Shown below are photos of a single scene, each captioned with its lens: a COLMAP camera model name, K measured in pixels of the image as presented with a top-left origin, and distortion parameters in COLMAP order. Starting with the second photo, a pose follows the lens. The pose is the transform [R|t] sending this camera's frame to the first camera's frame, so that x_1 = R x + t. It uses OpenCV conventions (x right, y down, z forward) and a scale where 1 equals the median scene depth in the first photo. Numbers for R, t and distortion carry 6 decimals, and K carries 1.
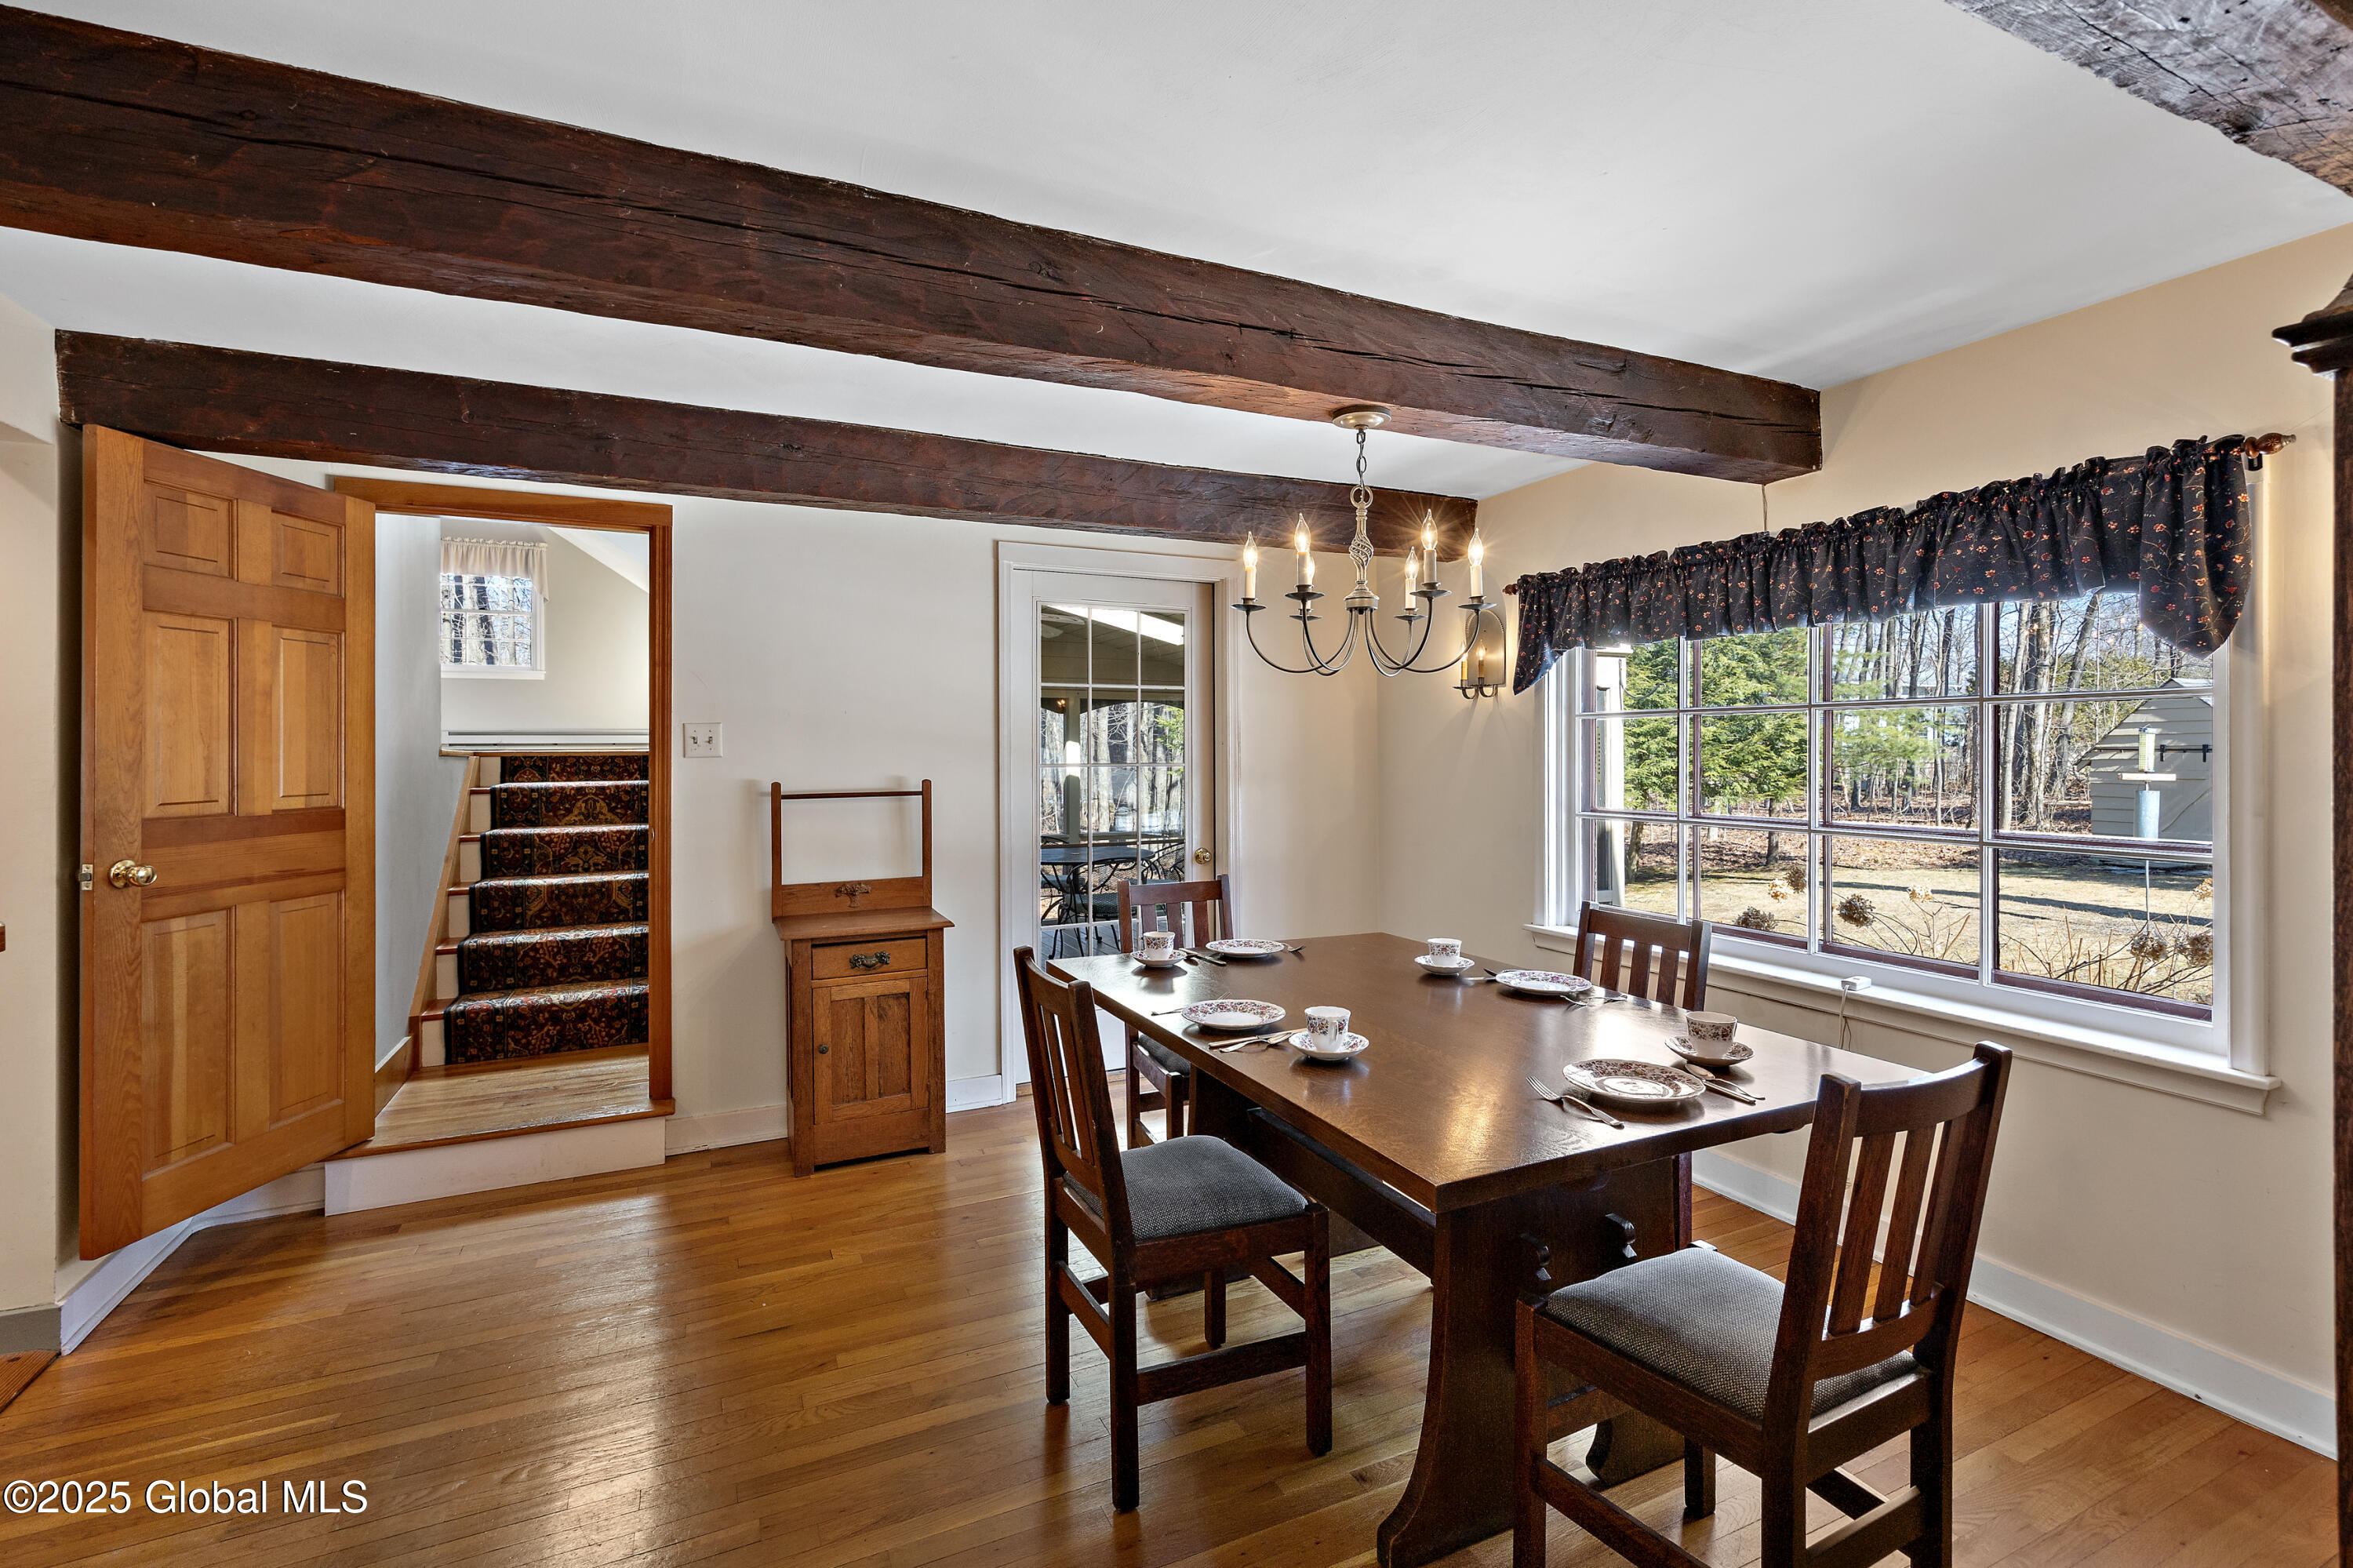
lens RADIAL K [[1061.7, 0, 1175.3], [0, 1061.7, 746.1], [0, 0, 1]] dist [0.004040, -0.000836]
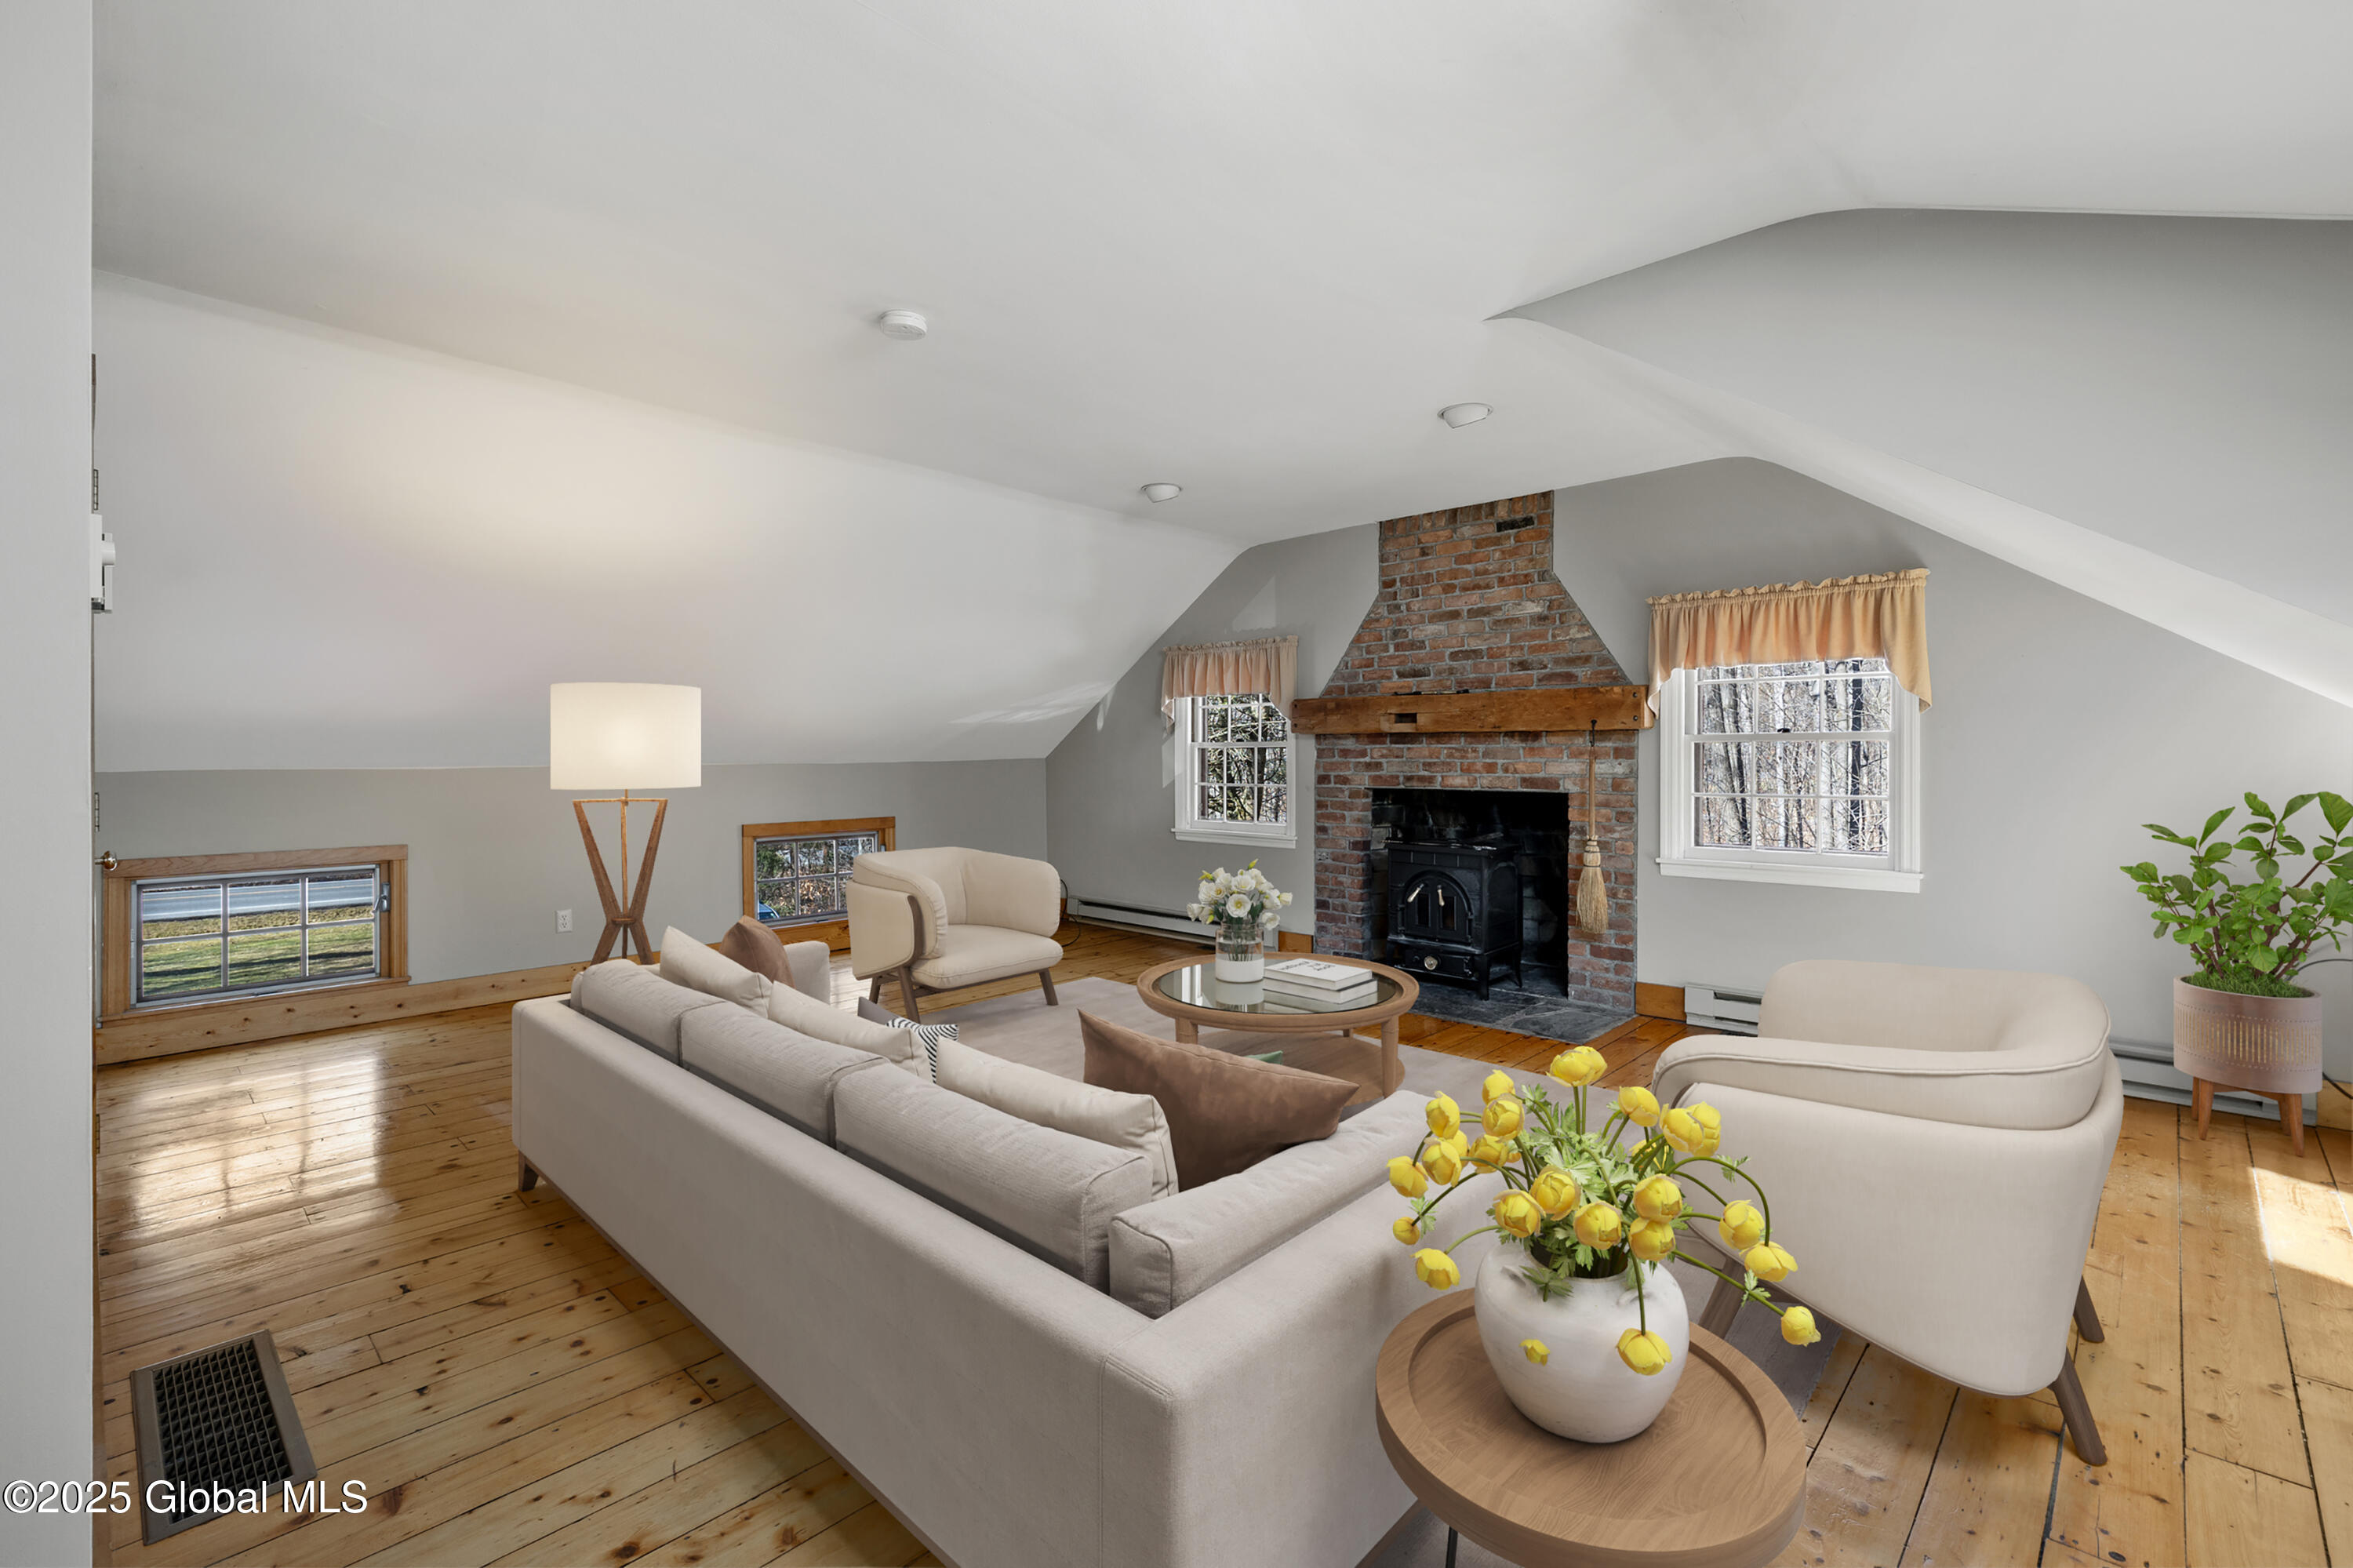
lens RADIAL K [[1061.7, 0, 1172.8], [0, 1061.7, 747.2], [0, 0, 1]] dist [0.004040, -0.000836]
pose [[0.357121, 0.006537, -0.934035, -1.191187], [0.004185, 0.999954, 0.008599, -0.494984], [0.934049, -0.006980, 0.357077, 2.240498]]
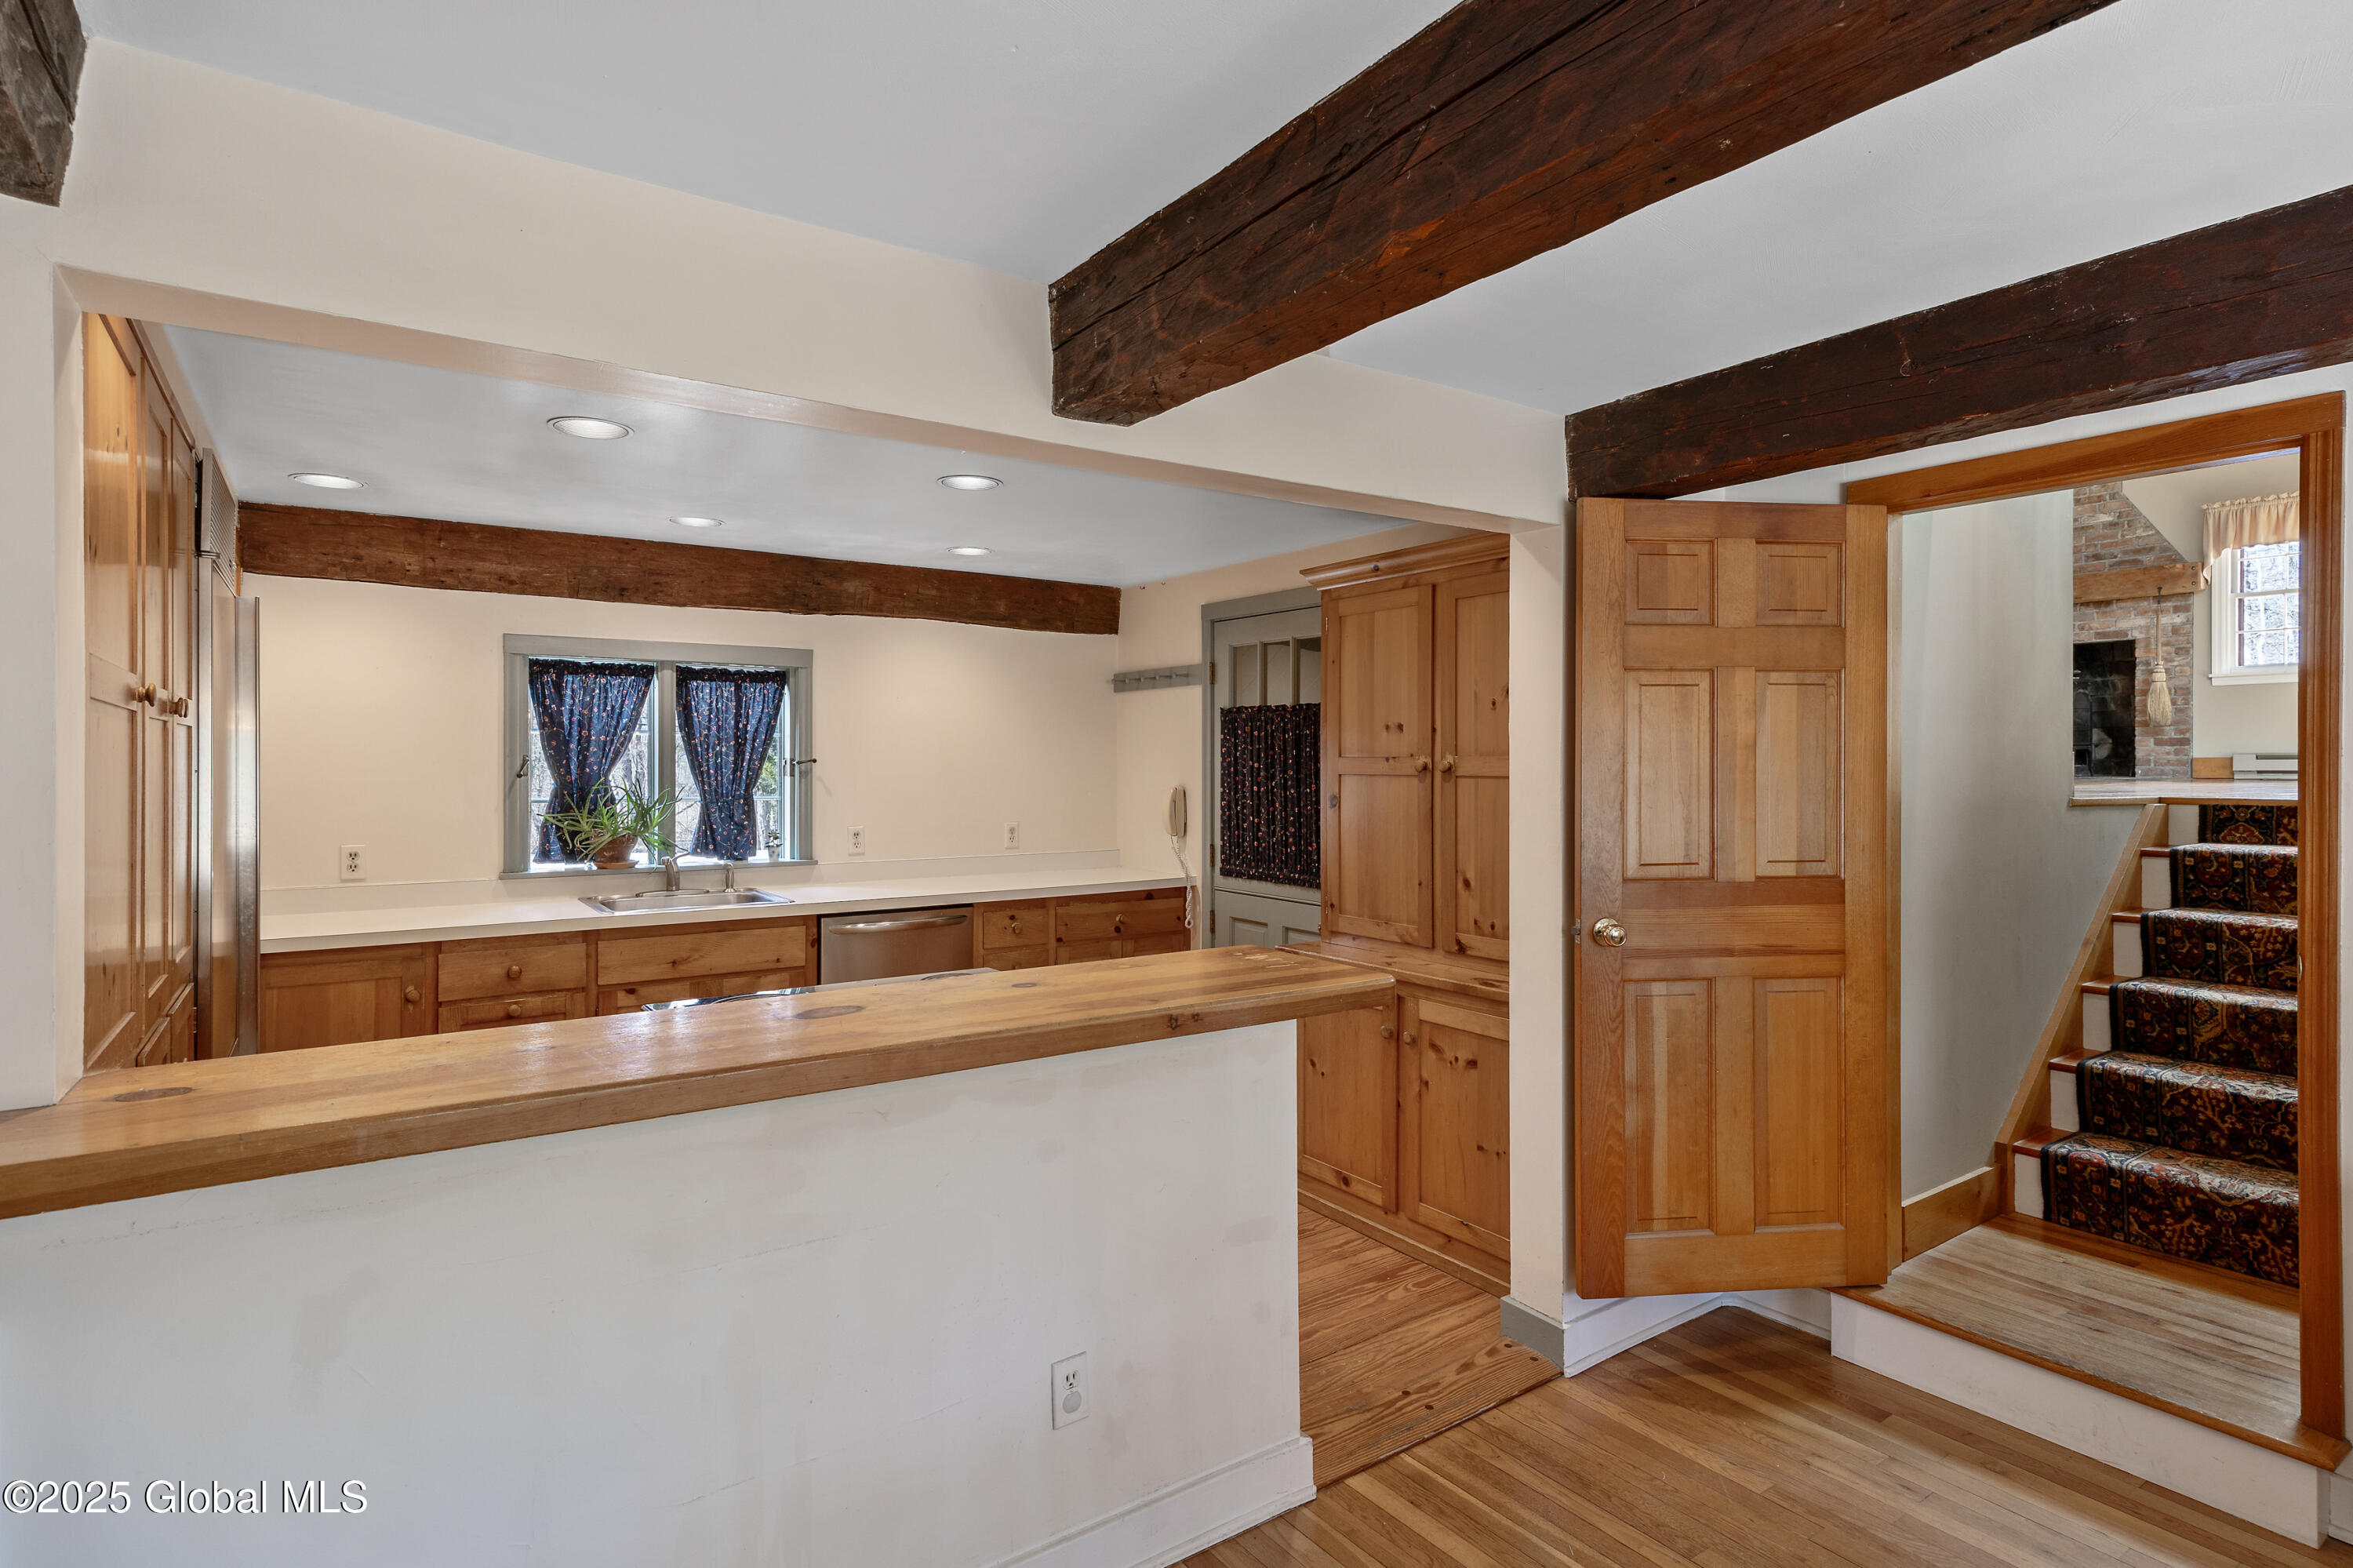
lens RADIAL K [[1194.3, 0, 1172.2], [0, 1194.3, 765.5], [0, 0, 1]] dist [0.010306, 0.001423]
pose [[0.189145, -0.000273, -0.981949, 0.046853], [0.002543, 0.999997, 0.000212, -0.032546], [0.981946, -0.002537, 0.189145, 0.306171]]
